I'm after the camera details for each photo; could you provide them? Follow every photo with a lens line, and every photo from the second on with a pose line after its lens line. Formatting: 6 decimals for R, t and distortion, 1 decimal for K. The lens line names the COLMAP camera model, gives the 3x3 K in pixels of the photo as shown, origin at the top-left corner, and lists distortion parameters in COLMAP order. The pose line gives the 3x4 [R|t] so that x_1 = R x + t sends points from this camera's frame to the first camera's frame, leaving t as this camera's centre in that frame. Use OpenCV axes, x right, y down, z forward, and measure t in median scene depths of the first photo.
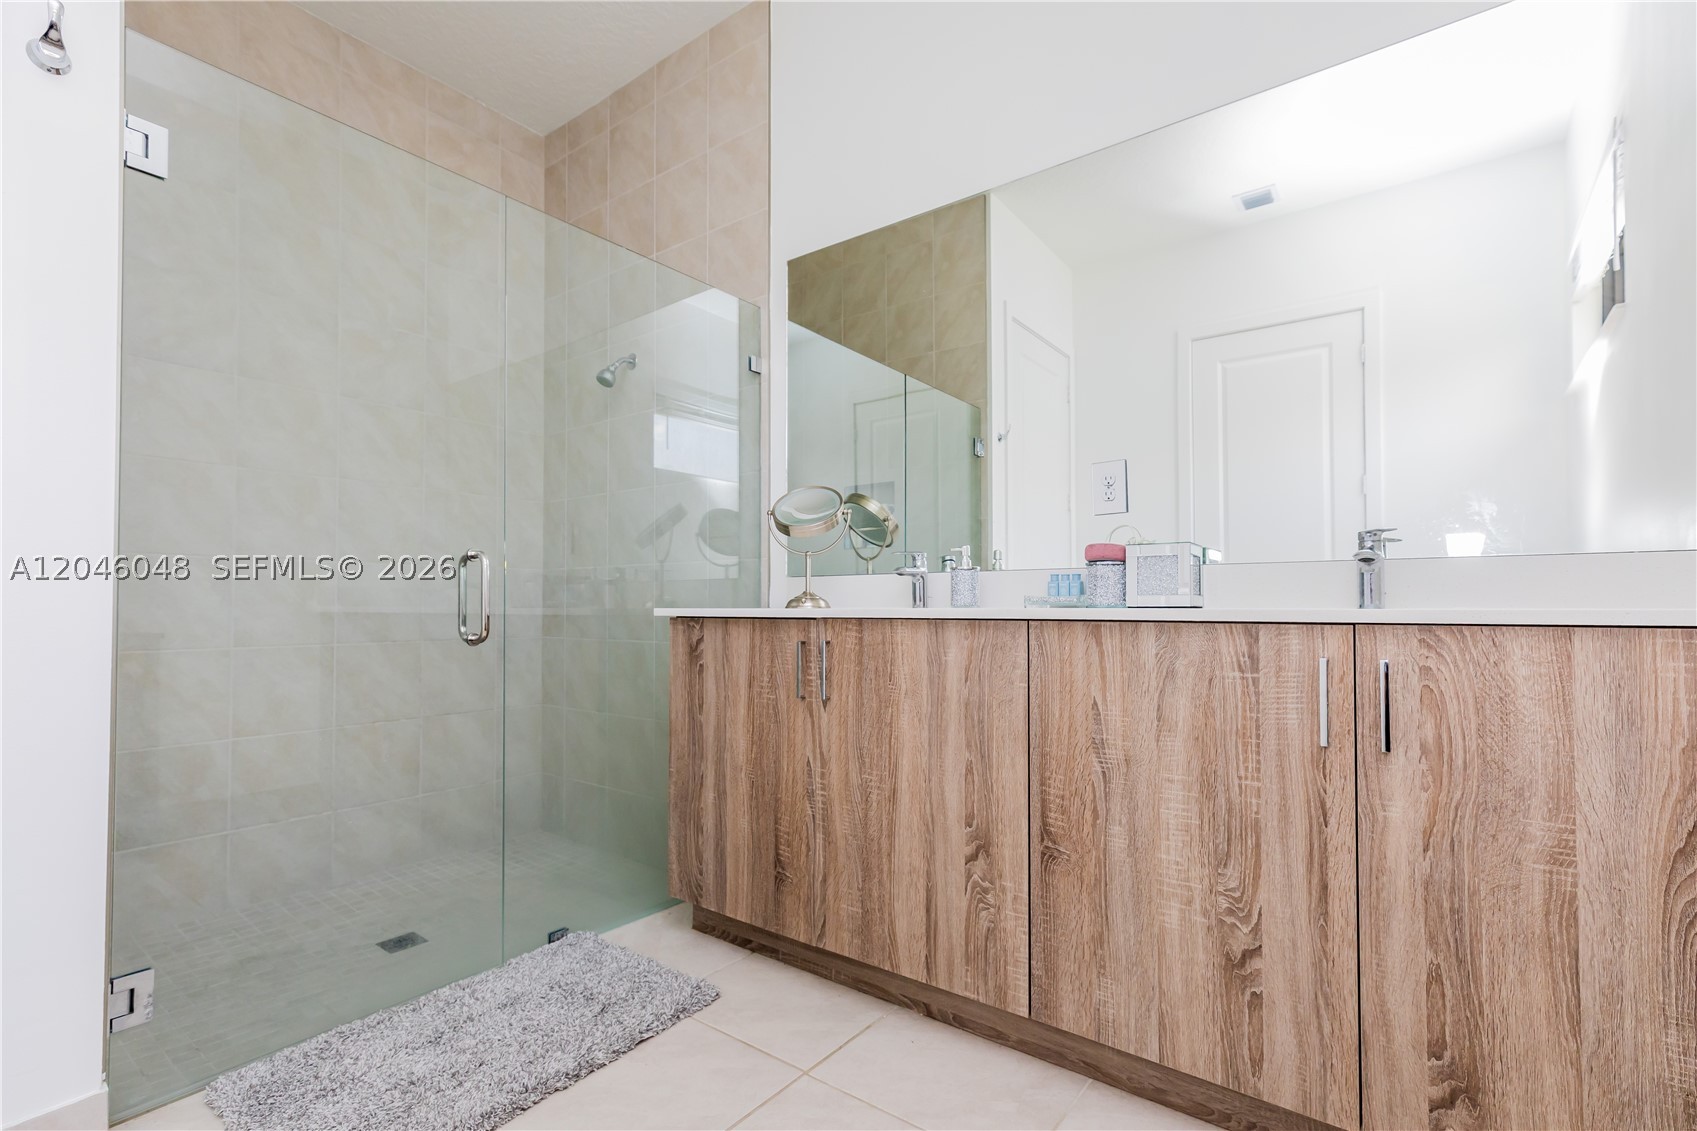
lens RADIAL K [[783.9, 0, 828.3], [0, 783.9, 596.0], [0, 0, 1]] dist [0.002843, -0.000518]
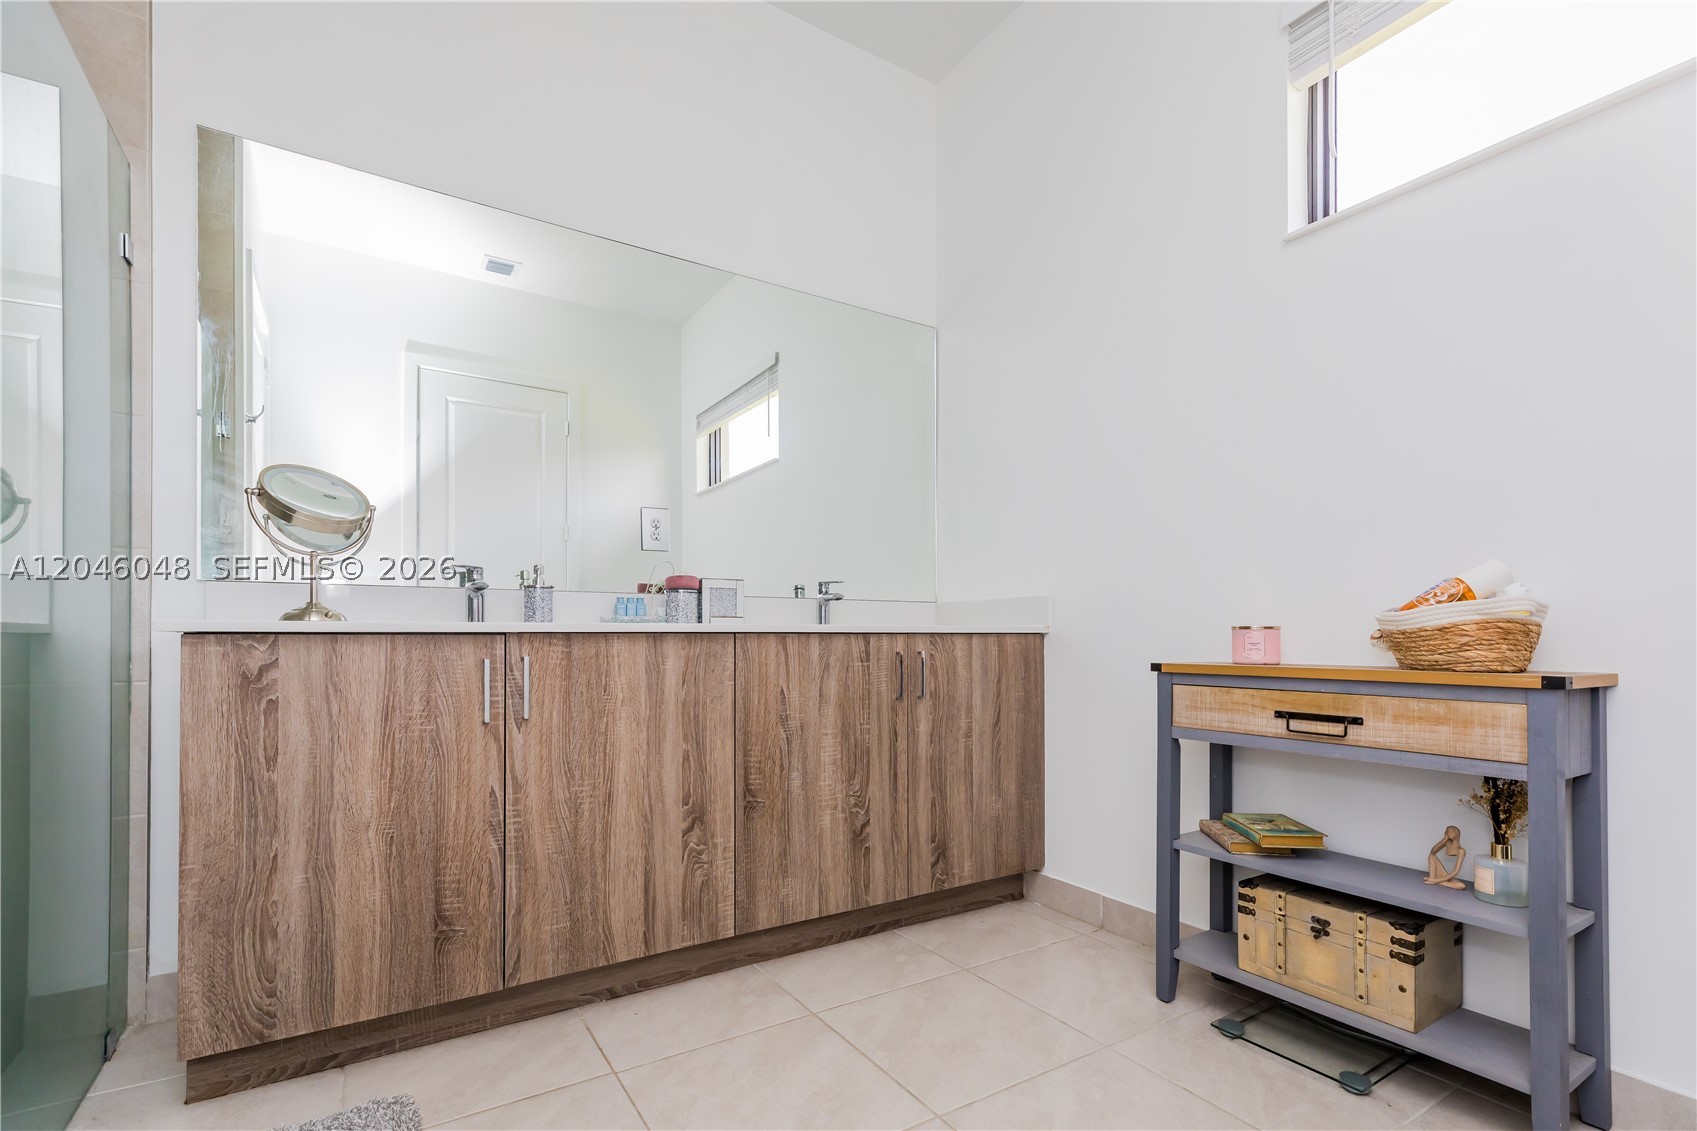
lens RADIAL K [[783.9, 0, 862.9], [0, 783.9, 633.4], [0, 0, 1]] dist [0.002843, -0.000518]
pose [[0.331279, 0.002224, 0.943530, -0.870618], [-0.013499, 0.999906, 0.002383, 0.024360], [-0.943436, -0.013526, 0.331278, 0.351224]]
